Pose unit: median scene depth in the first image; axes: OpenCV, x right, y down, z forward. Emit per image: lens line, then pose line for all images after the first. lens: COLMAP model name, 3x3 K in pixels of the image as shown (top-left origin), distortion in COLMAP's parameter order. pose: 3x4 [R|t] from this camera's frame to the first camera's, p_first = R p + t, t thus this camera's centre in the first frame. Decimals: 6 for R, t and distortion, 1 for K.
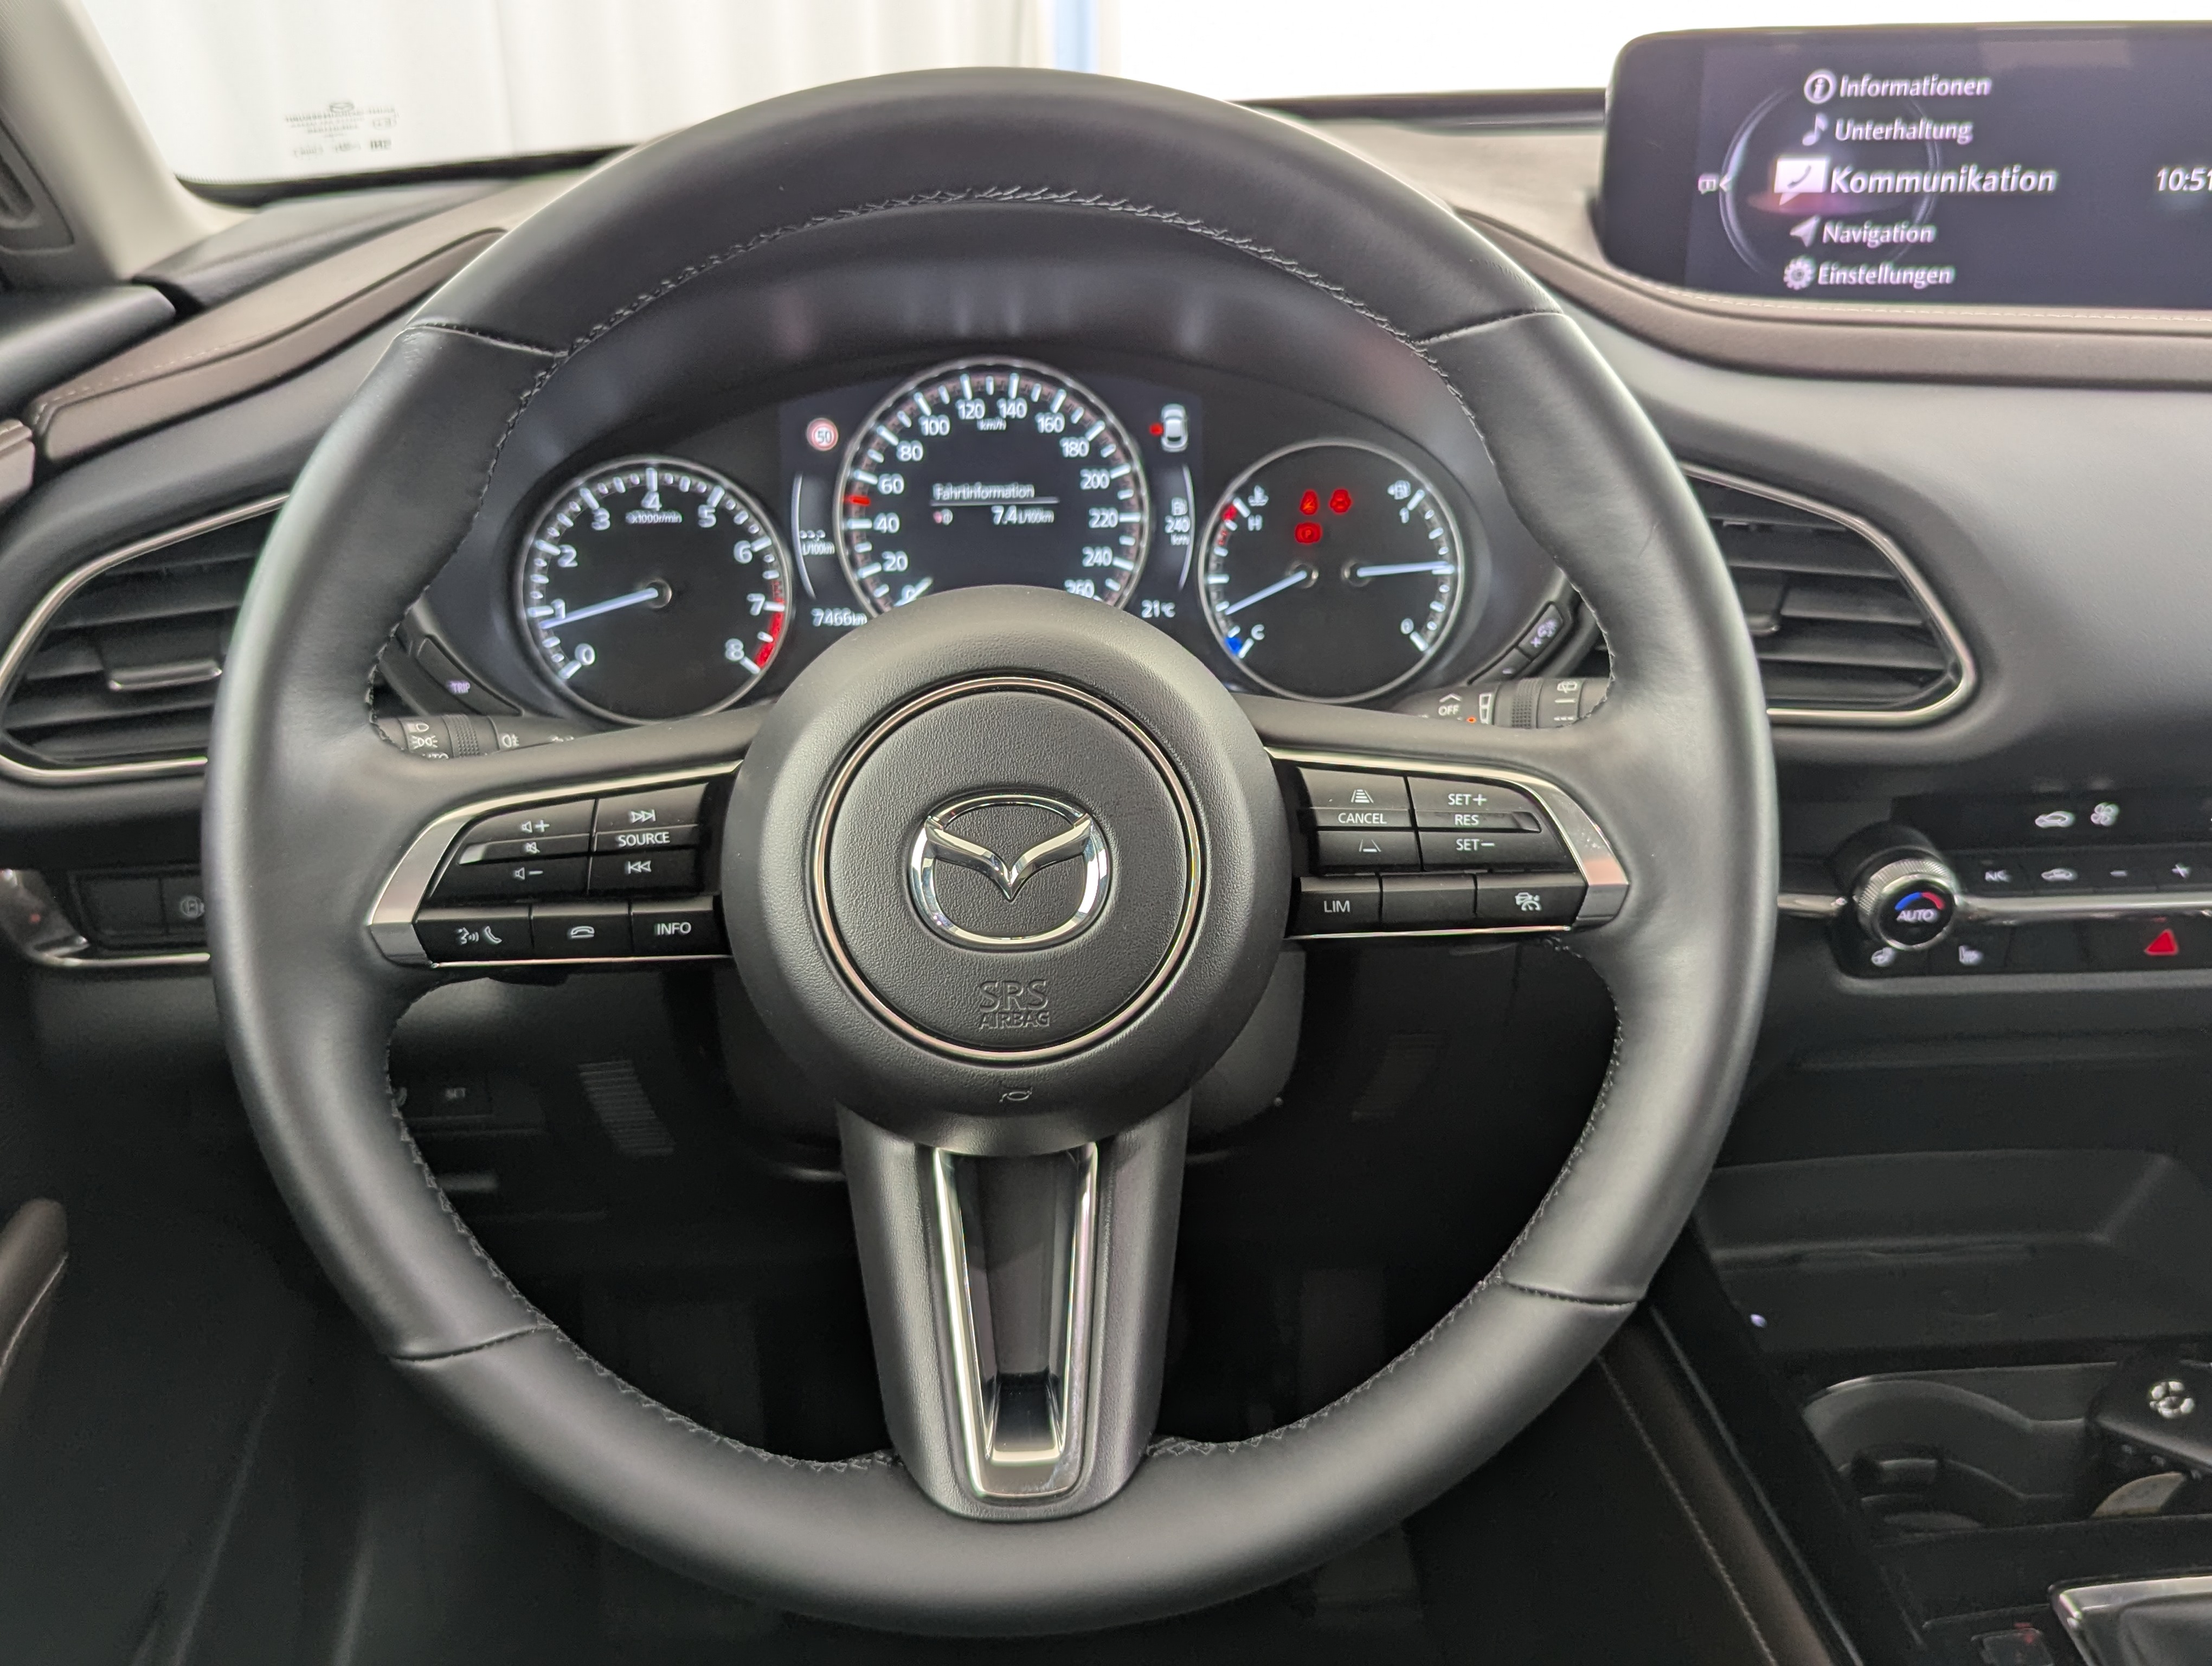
lens RADIAL K [[2052.9, 0, 1117.6], [0, 2052.9, 818.6], [0, 0, 1]] dist [0.027311, 0.000000]
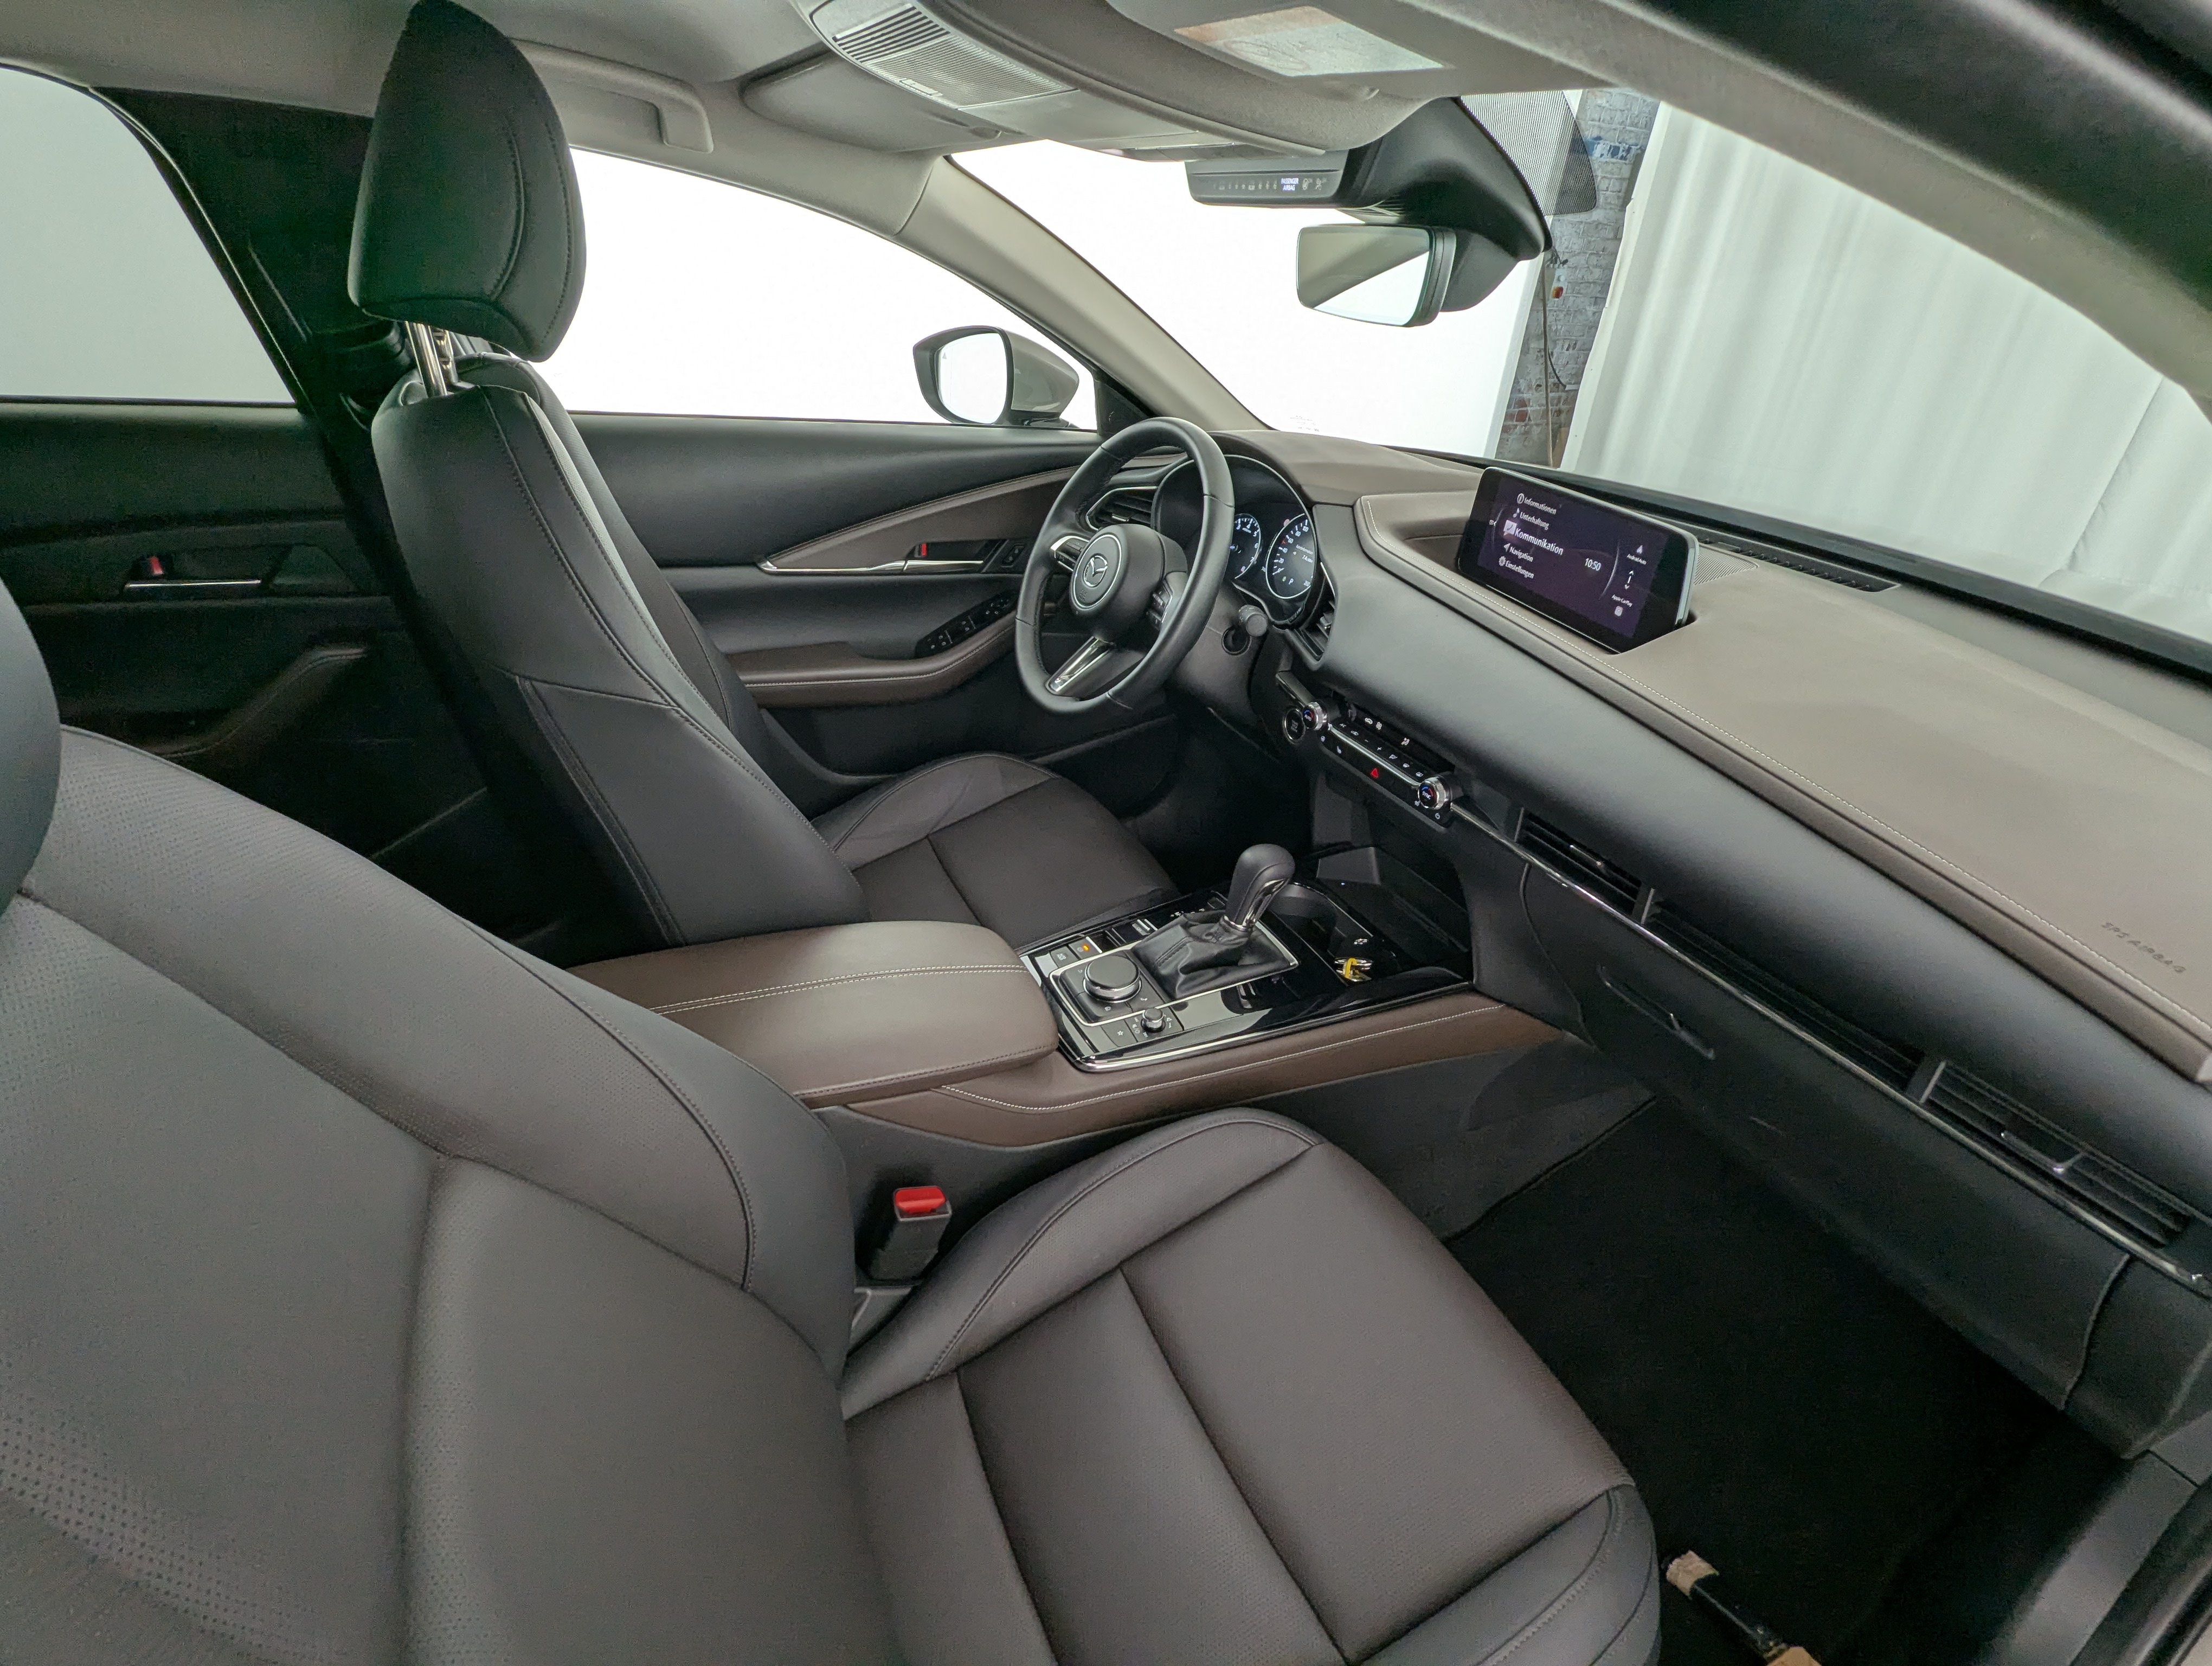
lens RADIAL K [[1054.7, 0, 1097.1], [0, 1054.7, 836.3], [0, 0, 1]] dist [-0.007836, 0.004454]
pose [[0.376238, 0.489832, -0.786454, 1.516700], [-0.439986, 0.841465, 0.313606, -0.160122], [0.815388, 0.228038, 0.532111, -0.156737]]
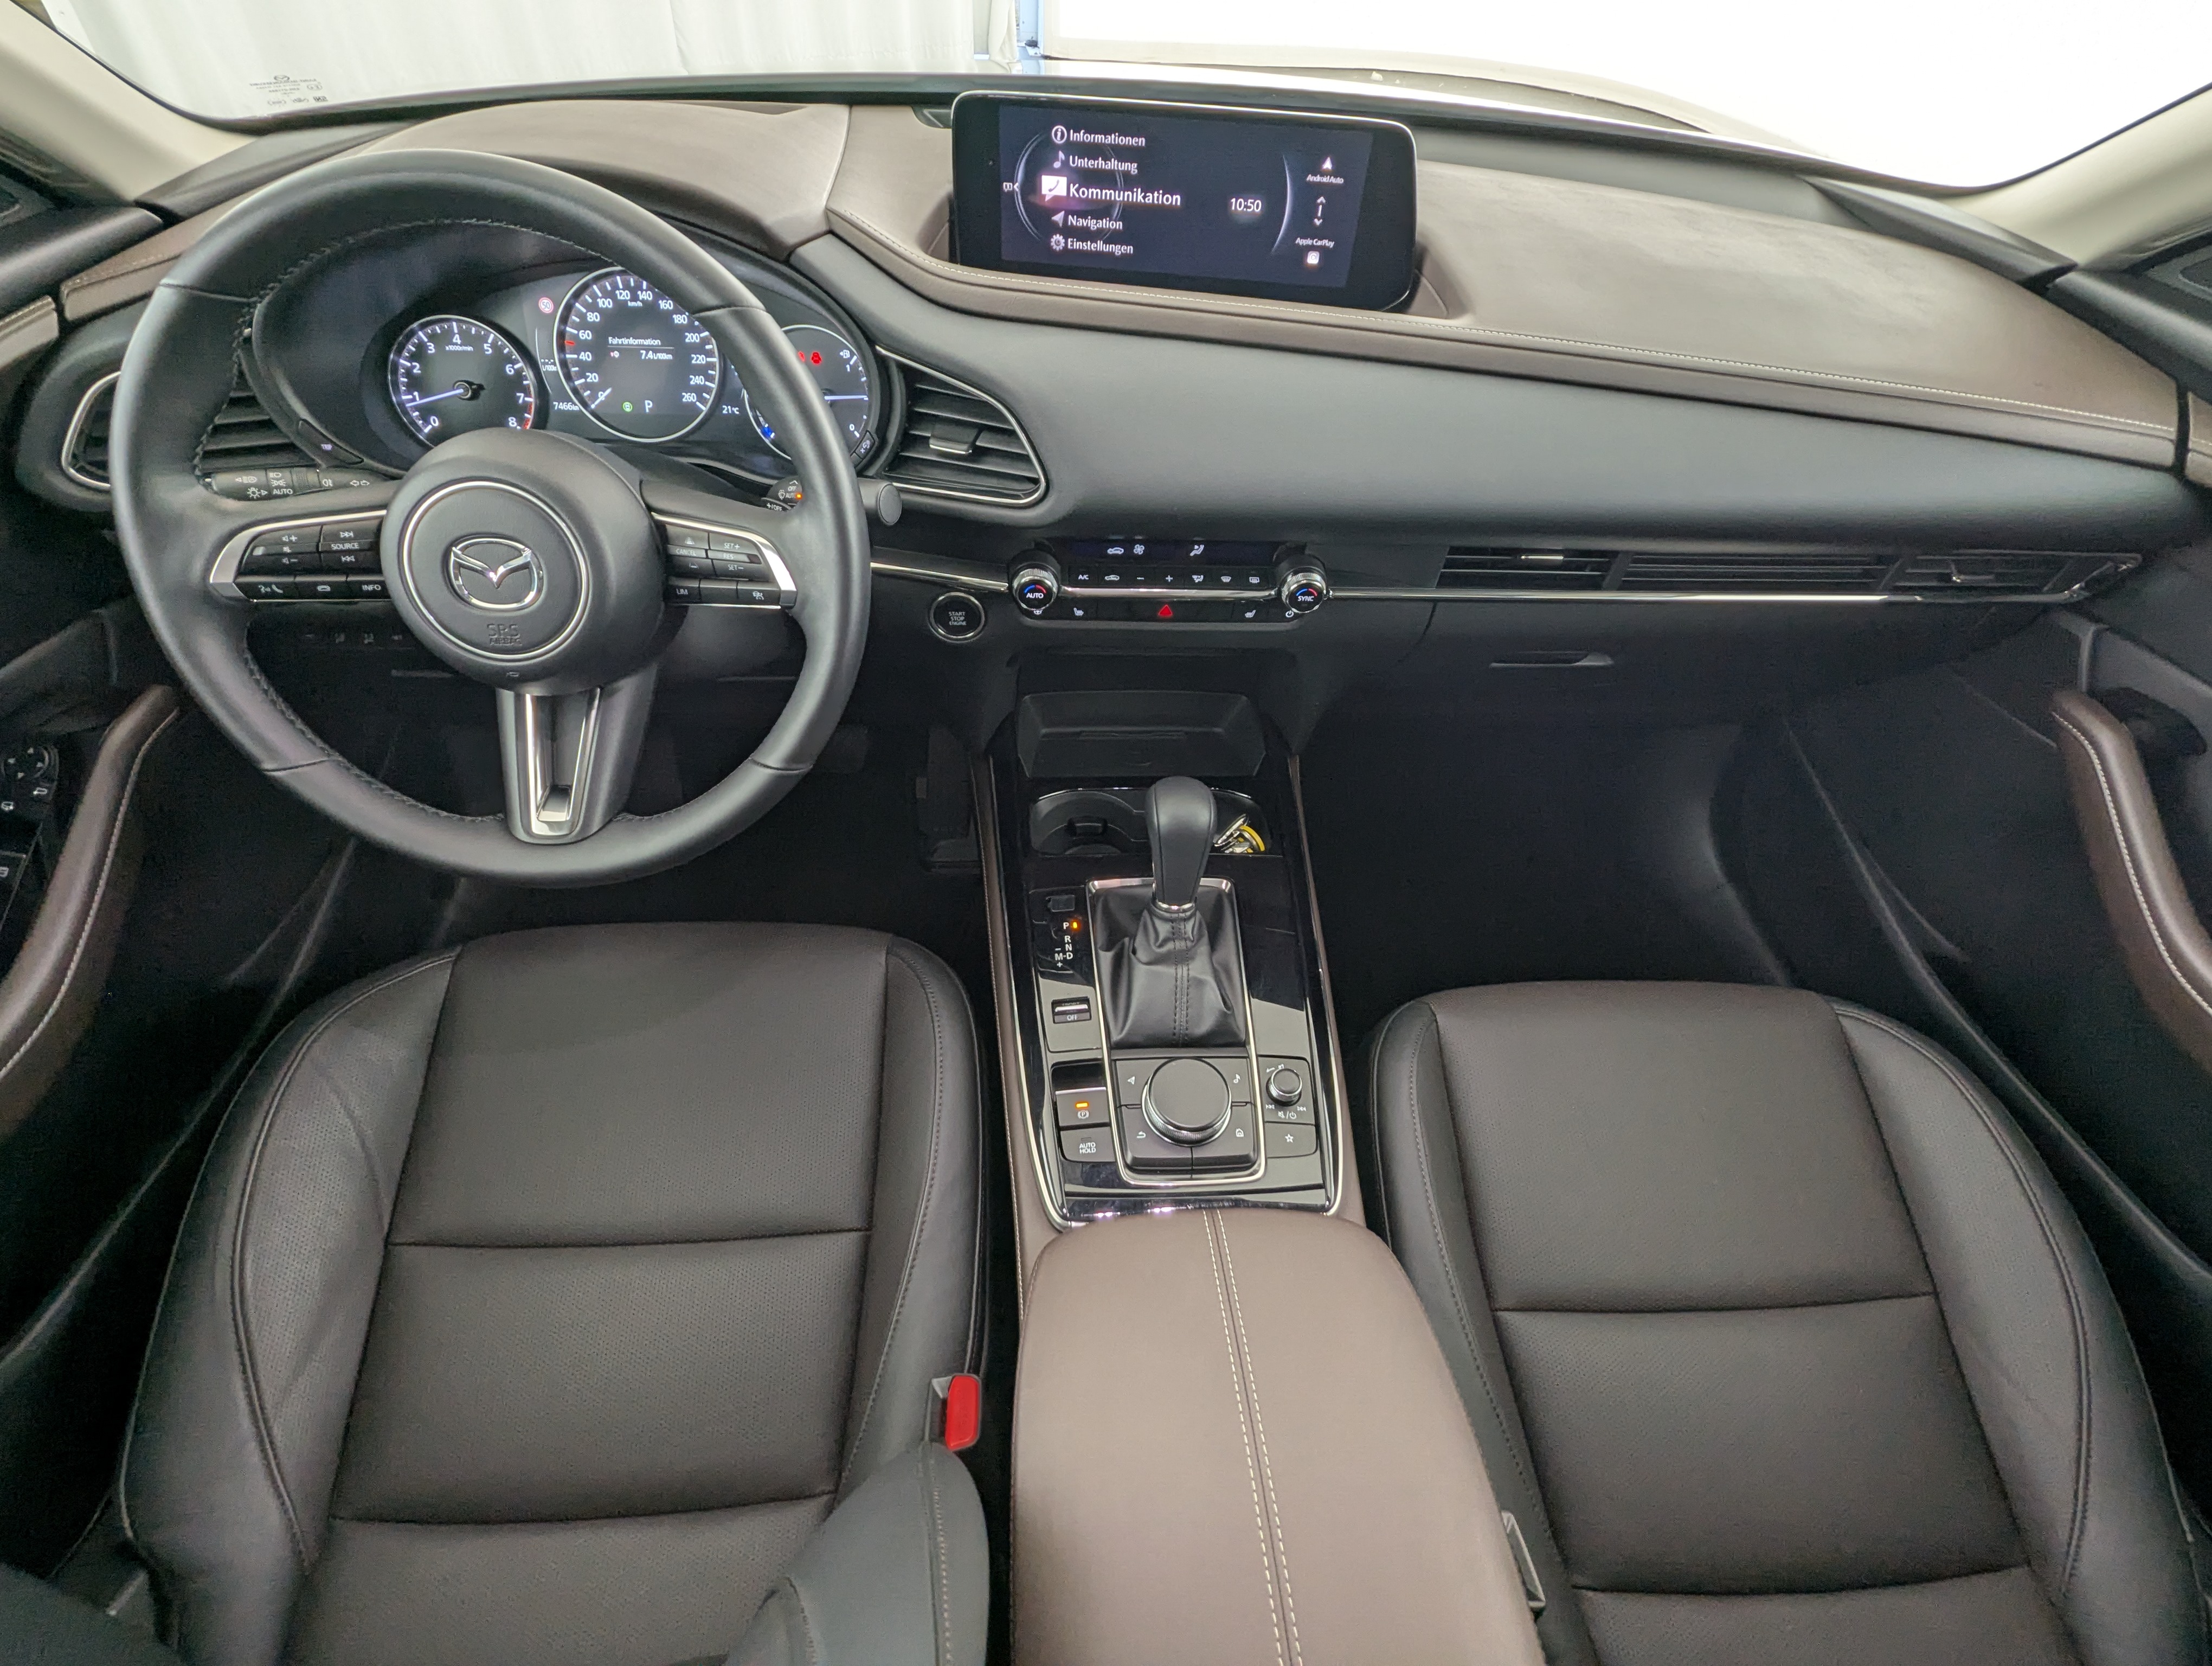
lens RADIAL K [[1054.7, 0, 1108.1], [0, 1054.7, 839.5], [0, 0, 1]] dist [-0.007836, 0.004454]
pose [[0.998304, 0.044100, 0.037998, 0.379722], [-0.054594, 0.935812, 0.348245, -0.090999], [-0.020201, -0.349729, 0.936633, -0.121371]]
